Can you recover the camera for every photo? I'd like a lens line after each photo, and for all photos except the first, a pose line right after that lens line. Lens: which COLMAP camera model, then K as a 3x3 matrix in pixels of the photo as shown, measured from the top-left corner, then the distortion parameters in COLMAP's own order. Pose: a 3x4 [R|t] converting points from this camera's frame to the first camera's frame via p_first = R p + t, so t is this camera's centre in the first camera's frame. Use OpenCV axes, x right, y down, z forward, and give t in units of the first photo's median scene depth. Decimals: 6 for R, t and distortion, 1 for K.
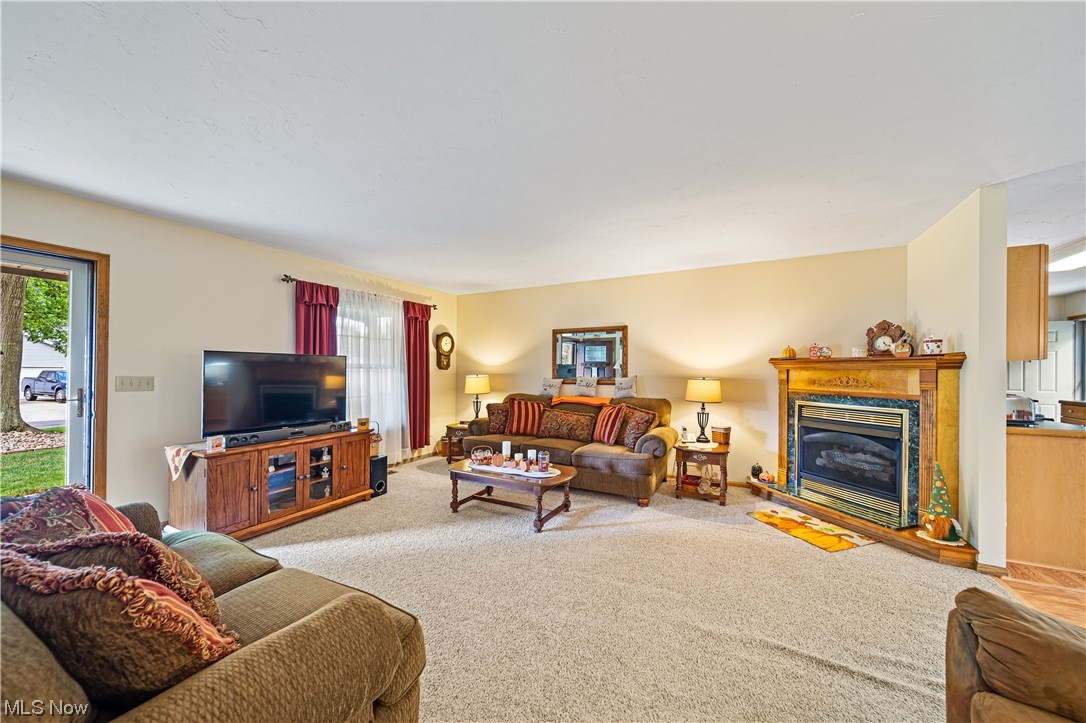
lens RADIAL K [[382.5, 0, 547.6], [0, 382.5, 363.4], [0, 0, 1]] dist [-0.000785, -0.000027]
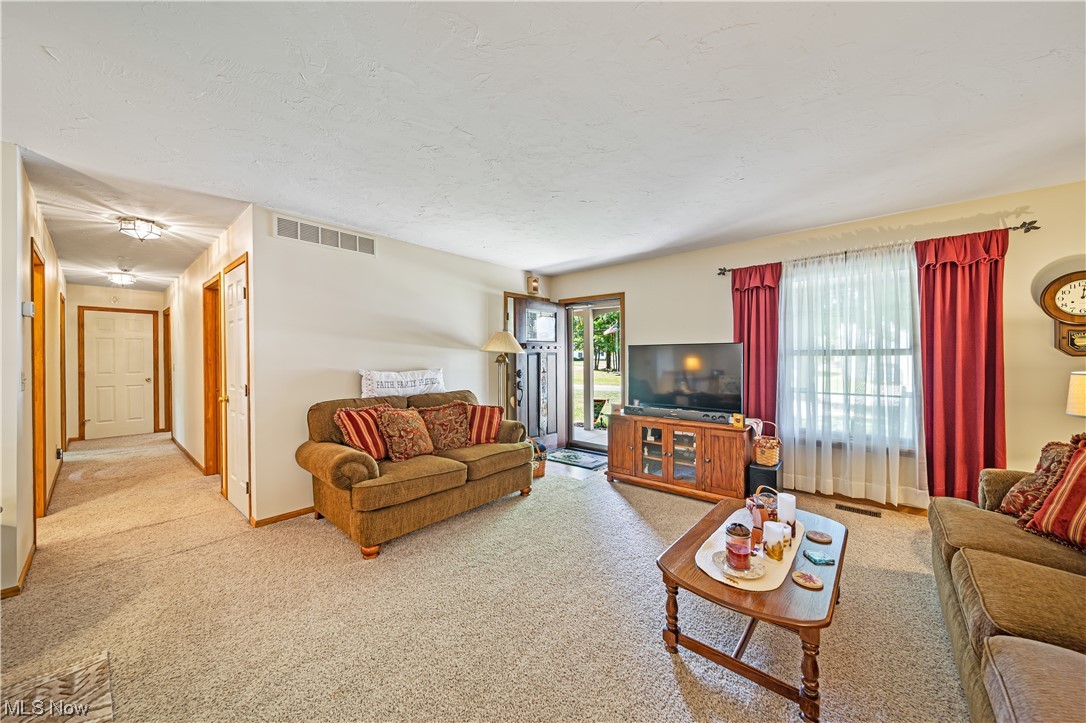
lens RADIAL K [[382.5, 0, 547.6], [0, 382.5, 363.4], [0, 0, 1]] dist [-0.000785, -0.000027]
pose [[-0.199006, 0.005085, -0.979985, 0.431420], [0.018083, 0.999835, 0.001516, 0.019813], [0.979831, -0.017419, -0.199065, 0.724270]]
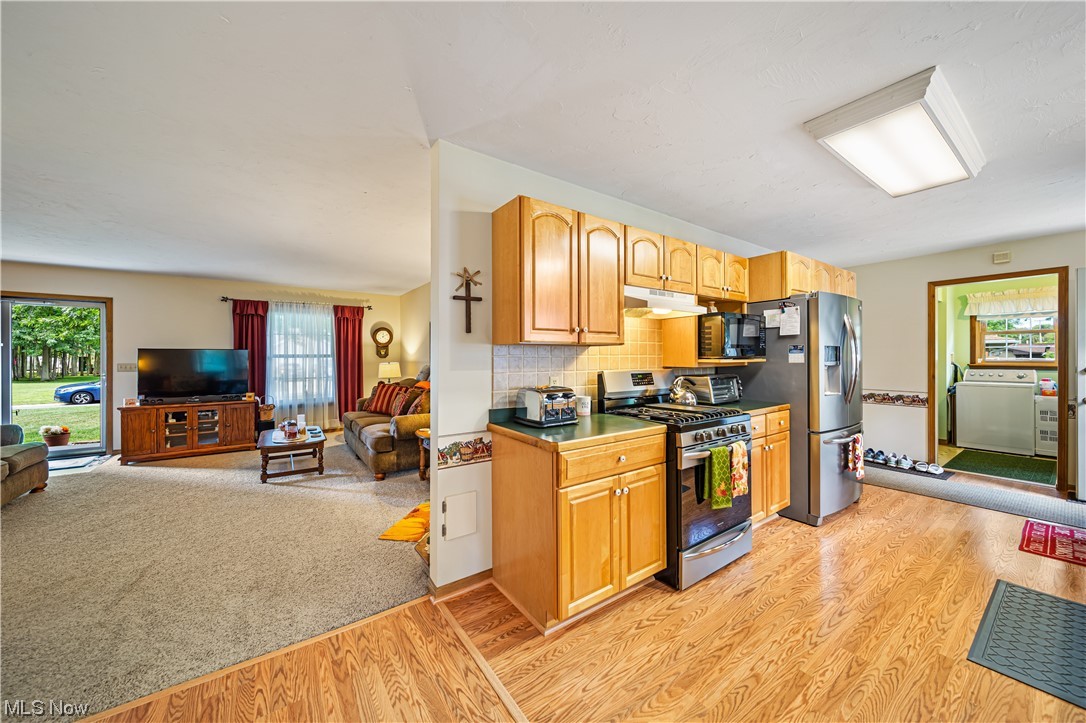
lens RADIAL K [[379.2, 0, 541.2], [0, 379.2, 355.3], [0, 0, 1]] dist [-0.006018, -0.000200]
pose [[0.895066, -0.009308, -0.445836, 1.086070], [0.014826, 0.999851, 0.008890, 0.006277], [0.445687, -0.014567, 0.895070, 0.214227]]
